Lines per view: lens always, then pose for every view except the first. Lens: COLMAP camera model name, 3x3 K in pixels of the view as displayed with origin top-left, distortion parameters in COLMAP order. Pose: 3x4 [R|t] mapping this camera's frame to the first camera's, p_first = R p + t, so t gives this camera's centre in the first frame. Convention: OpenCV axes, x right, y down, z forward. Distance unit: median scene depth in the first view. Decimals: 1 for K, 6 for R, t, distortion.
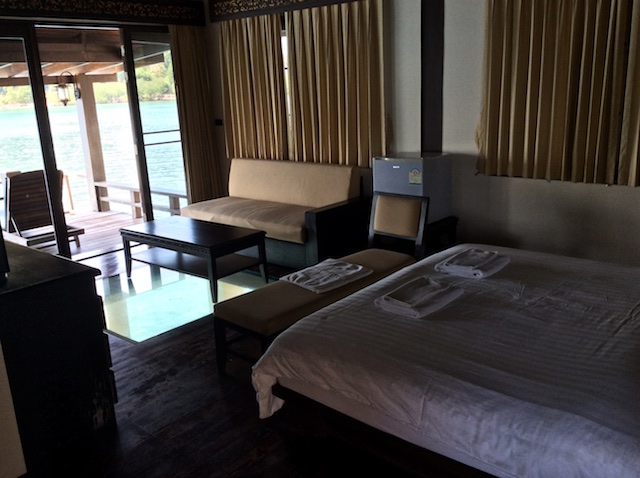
lens RADIAL K [[591.8, 0, 321.0], [0, 591.8, 240.6], [0, 0, 1]] dist [0.003338, 0.000000]
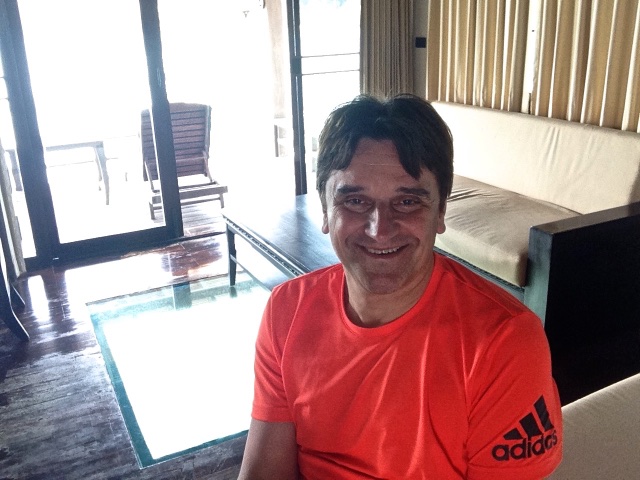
lens RADIAL K [[644.8, 0, 319.5], [0, 644.8, 239.0], [0, 0, 1]] dist [0.035256, 0.000000]
pose [[0.925196, 0.130673, -0.356282, 0.002990], [-0.098384, 0.989339, 0.107373, -0.065440], [0.366514, -0.064288, 0.928189, 0.358513]]
